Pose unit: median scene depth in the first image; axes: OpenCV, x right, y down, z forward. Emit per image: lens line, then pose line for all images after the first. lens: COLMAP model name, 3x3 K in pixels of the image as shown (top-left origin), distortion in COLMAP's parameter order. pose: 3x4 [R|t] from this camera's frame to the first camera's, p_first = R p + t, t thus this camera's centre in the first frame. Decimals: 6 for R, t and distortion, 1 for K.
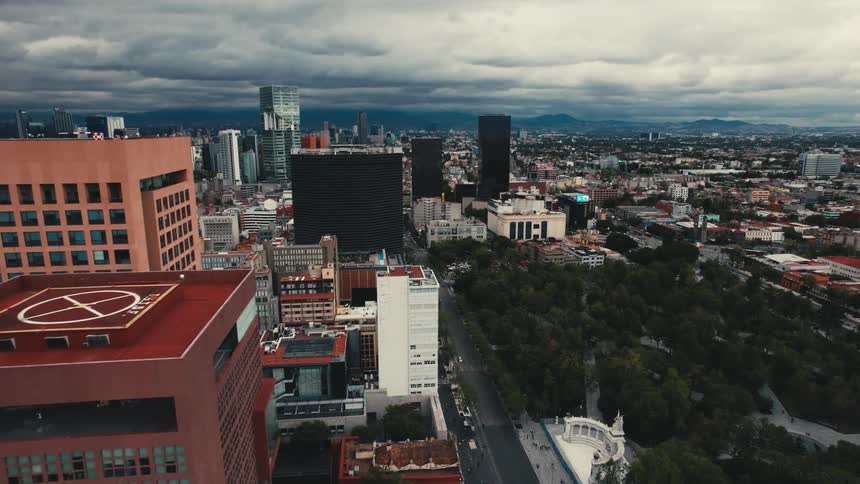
lens RADIAL K [[539.3, 0, 430.0], [0, 539.3, 242.0], [0, 0, 1]] dist [-0.027176, -0.000492]
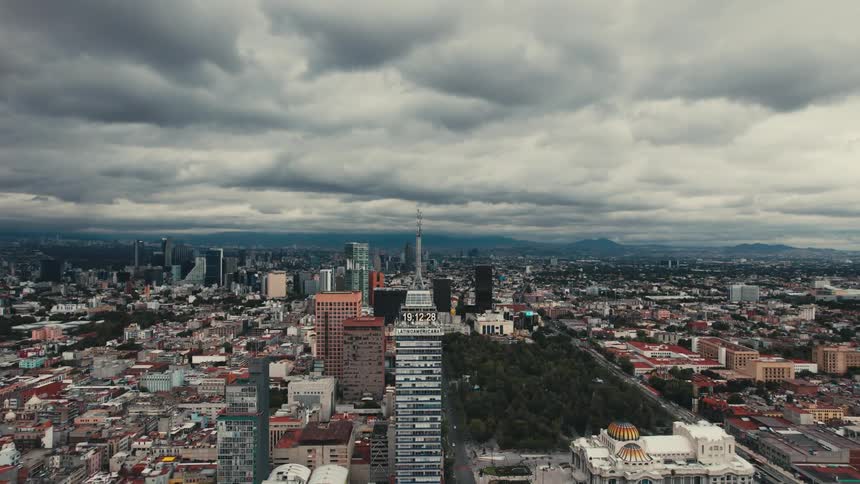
lens RADIAL K [[700.1, 0, 430.0], [0, 700.1, 242.0], [0, 0, 1]] dist [-0.158378, -0.006291]
pose [[0.995343, 0.006808, -0.096152, 0.195393], [-0.025624, 0.980302, -0.195837, 0.157565], [0.092925, 0.197389, 0.975911, -1.429815]]
